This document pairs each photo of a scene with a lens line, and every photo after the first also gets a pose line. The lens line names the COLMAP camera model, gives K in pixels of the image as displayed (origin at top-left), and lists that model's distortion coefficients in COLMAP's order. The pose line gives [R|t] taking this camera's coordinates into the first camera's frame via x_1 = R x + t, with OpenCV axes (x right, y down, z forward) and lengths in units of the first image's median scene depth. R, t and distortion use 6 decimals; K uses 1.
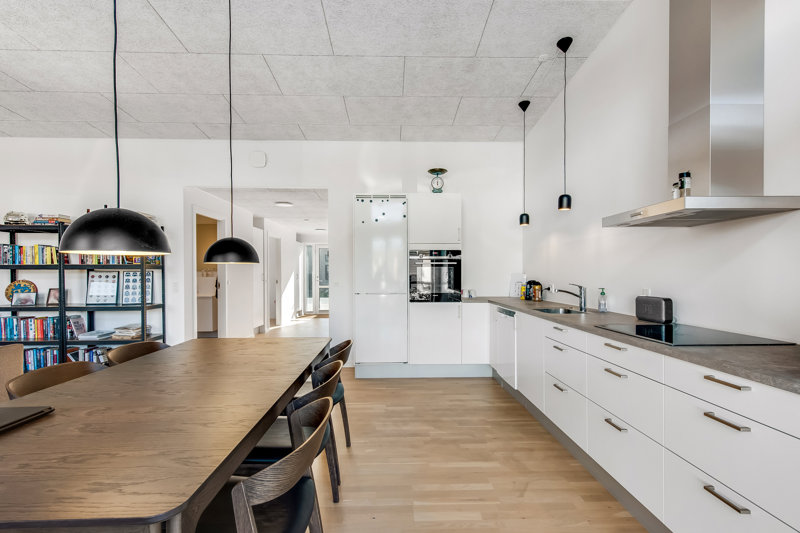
lens RADIAL K [[368.8, 0, 400.0], [0, 368.8, 277.2], [0, 0, 1]] dist [0.005188, 0.000041]
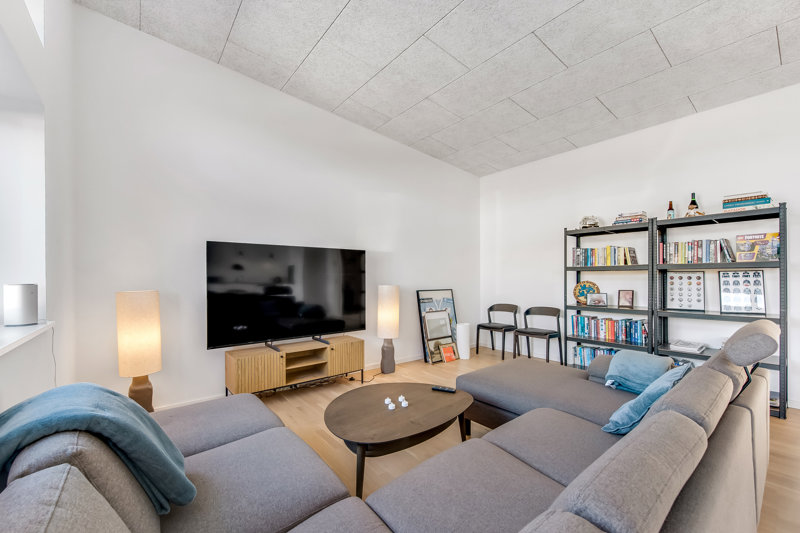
lens RADIAL K [[328.8, 0, 396.0], [0, 328.8, 274.4], [0, 0, 1]] dist [0.000087, -0.000398]
pose [[0.594969, -0.006545, -0.803722, -0.608325], [-0.004186, 0.999928, -0.011242, 0.001663], [0.803737, 0.010053, 0.594899, 0.009502]]
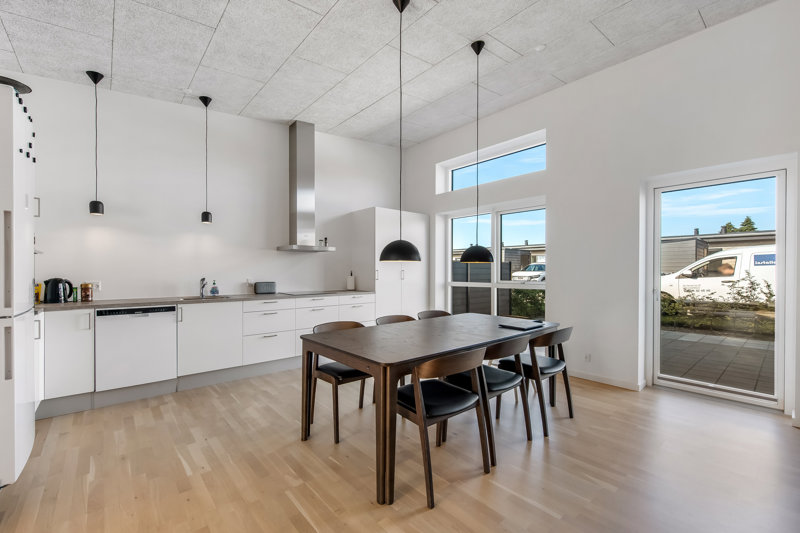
lens RADIAL K [[338.2, 0, 398.9], [0, 338.2, 273.5], [0, 0, 1]] dist [0.000283, -0.000141]
pose [[-0.637013, -0.004897, 0.770837, -0.628003], [0.006882, 0.999904, 0.012040, -0.005493], [-0.770822, 0.012974, -0.636919, 0.823596]]
